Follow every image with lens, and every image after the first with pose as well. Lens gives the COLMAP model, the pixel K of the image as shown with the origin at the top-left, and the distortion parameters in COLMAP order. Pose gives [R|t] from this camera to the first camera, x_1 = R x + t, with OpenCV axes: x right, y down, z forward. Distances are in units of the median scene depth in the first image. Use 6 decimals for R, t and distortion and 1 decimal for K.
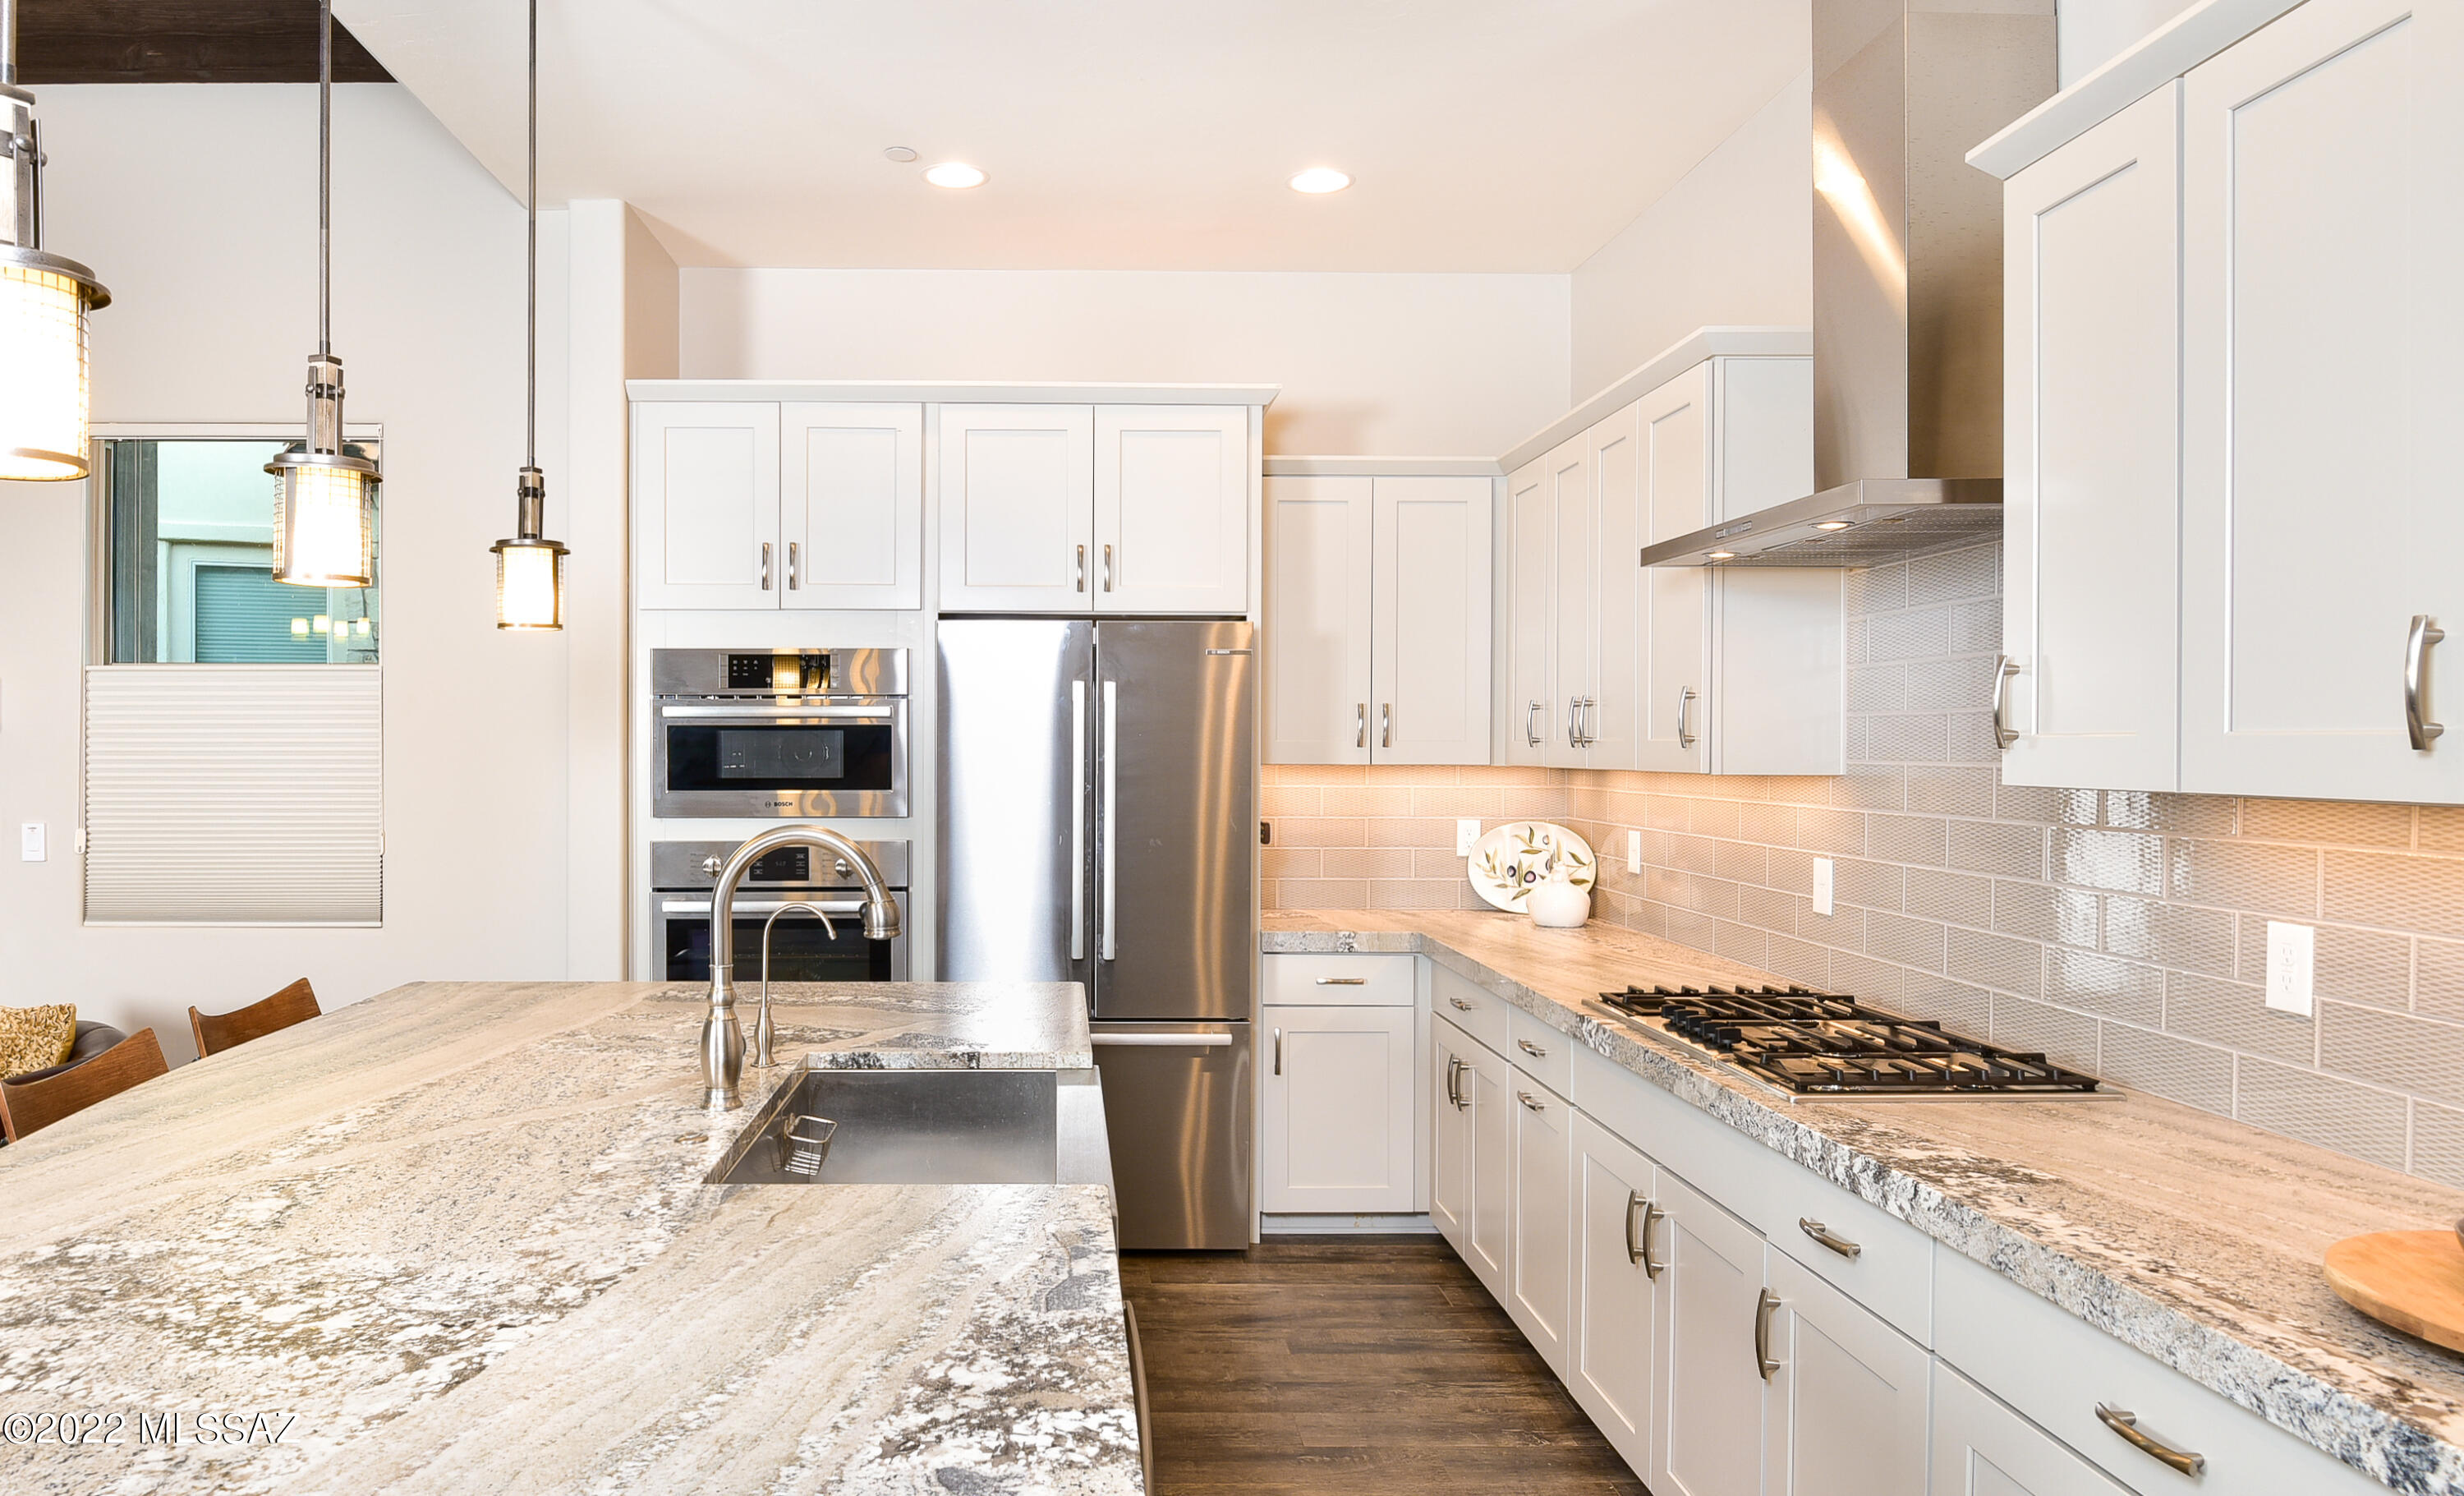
lens RADIAL K [[1576.7, 0, 1051.5], [0, 1576.7, 753.0], [0, 0, 1]] dist [-0.016544, 0.000715]
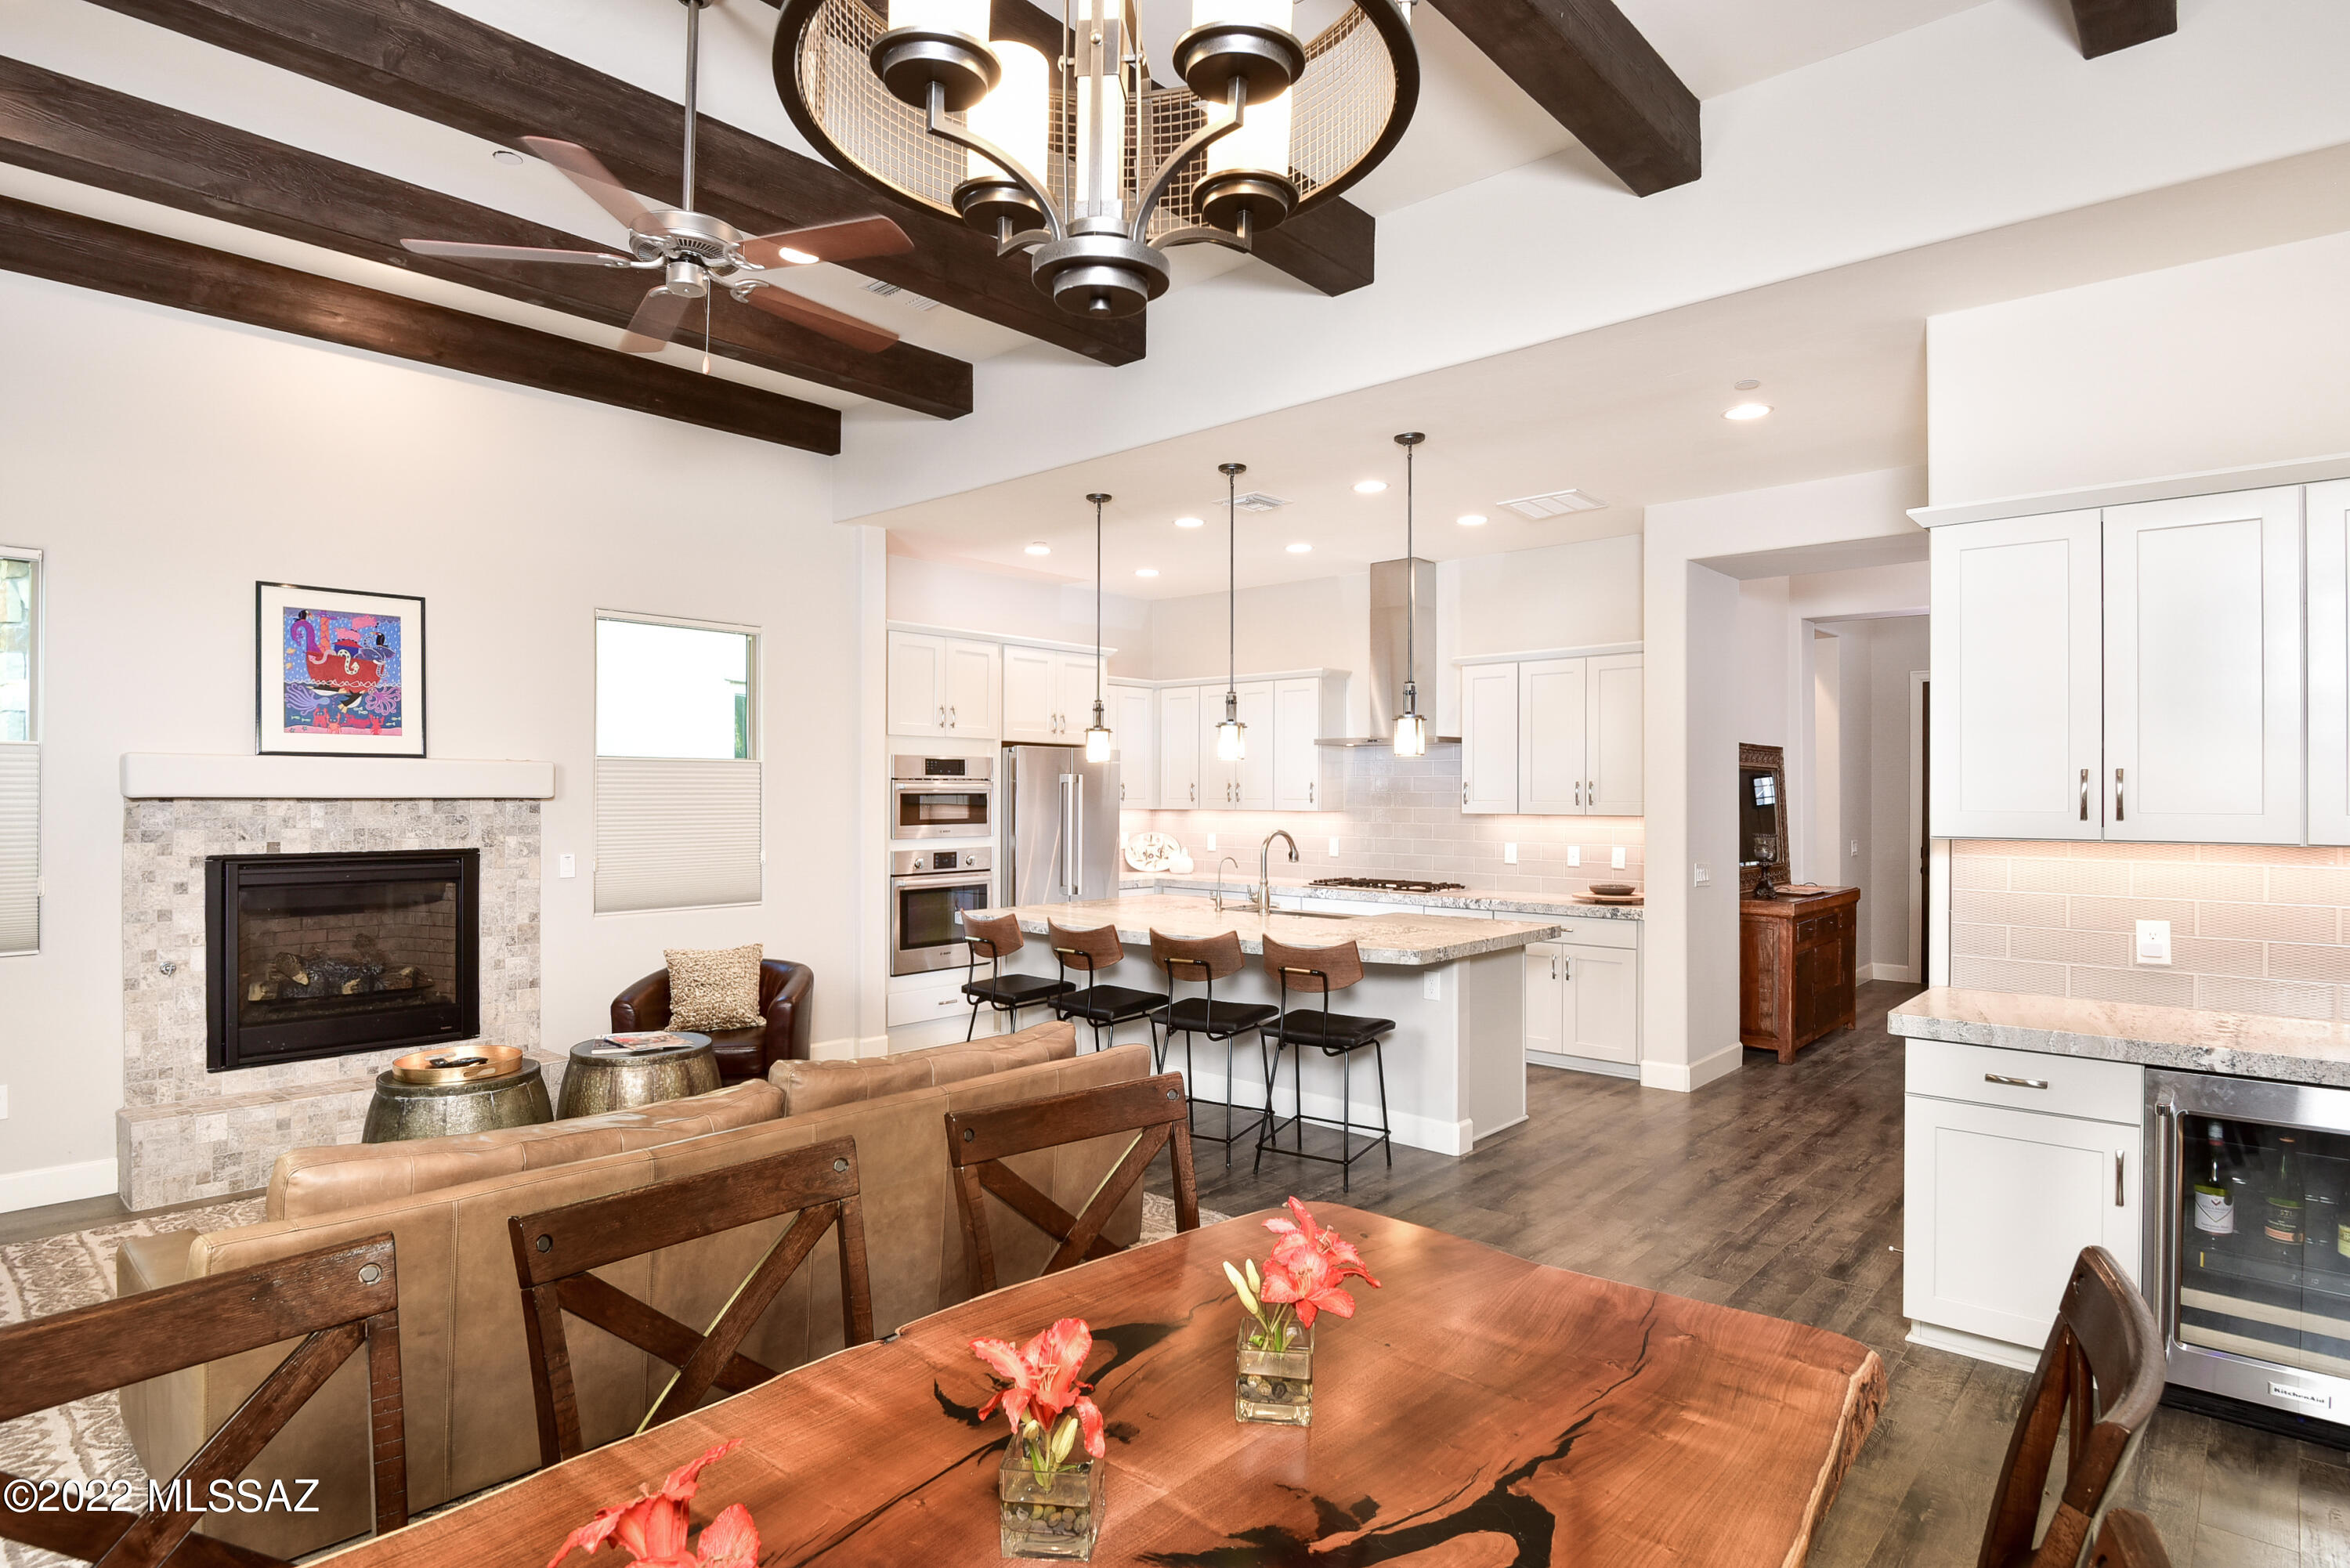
lens RADIAL K [[1261.3, 0, 1175.0], [0, 1261.3, 784.0], [0, 0, 1]] dist [-0.028032, -0.001056]
pose [[0.667561, 0.005938, 0.744532, -1.740526], [0.000897, 0.999961, -0.008778, -0.021611], [-0.744555, 0.006528, 0.667529, -0.479232]]
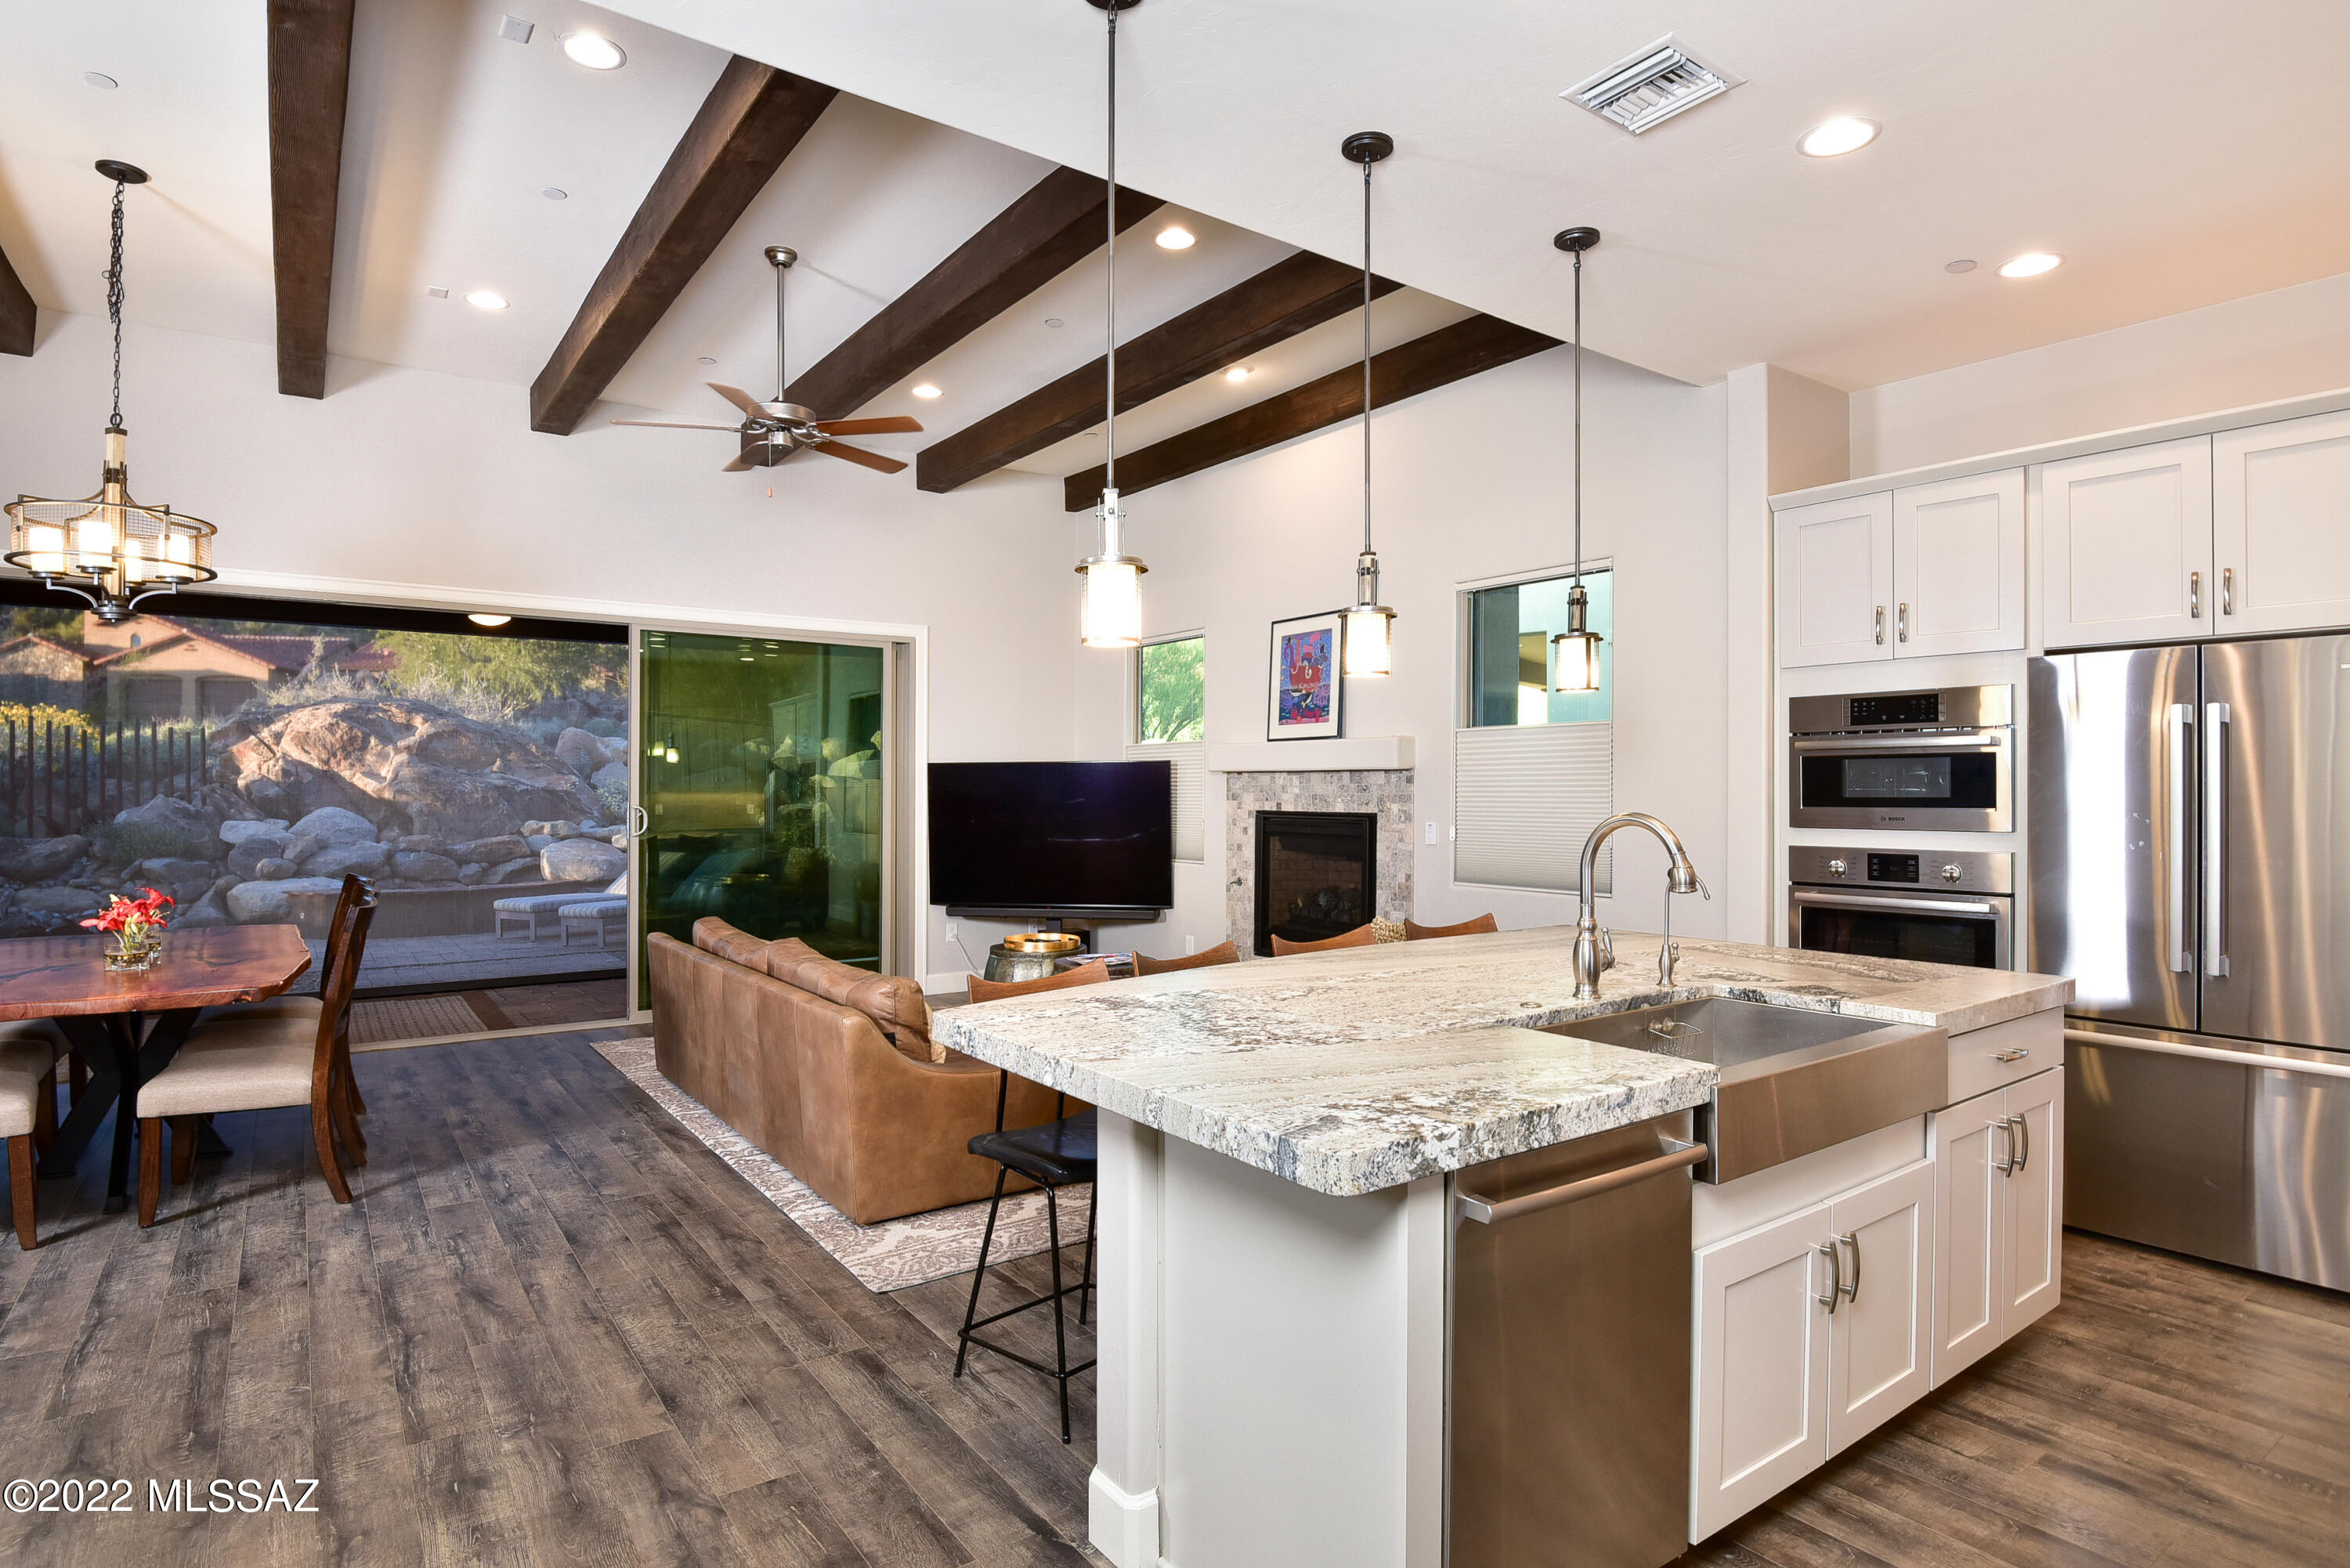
lens RADIAL K [[1222.4, 0, 1163.3], [0, 1222.4, 787.8], [0, 0, 1]] dist [-0.009707, -0.011333]
pose [[0.580894, -0.001439, -0.813978, 0.387255], [-0.003383, 0.999986, -0.004182, 0.021223], [0.813972, 0.005183, 0.580881, -0.018717]]
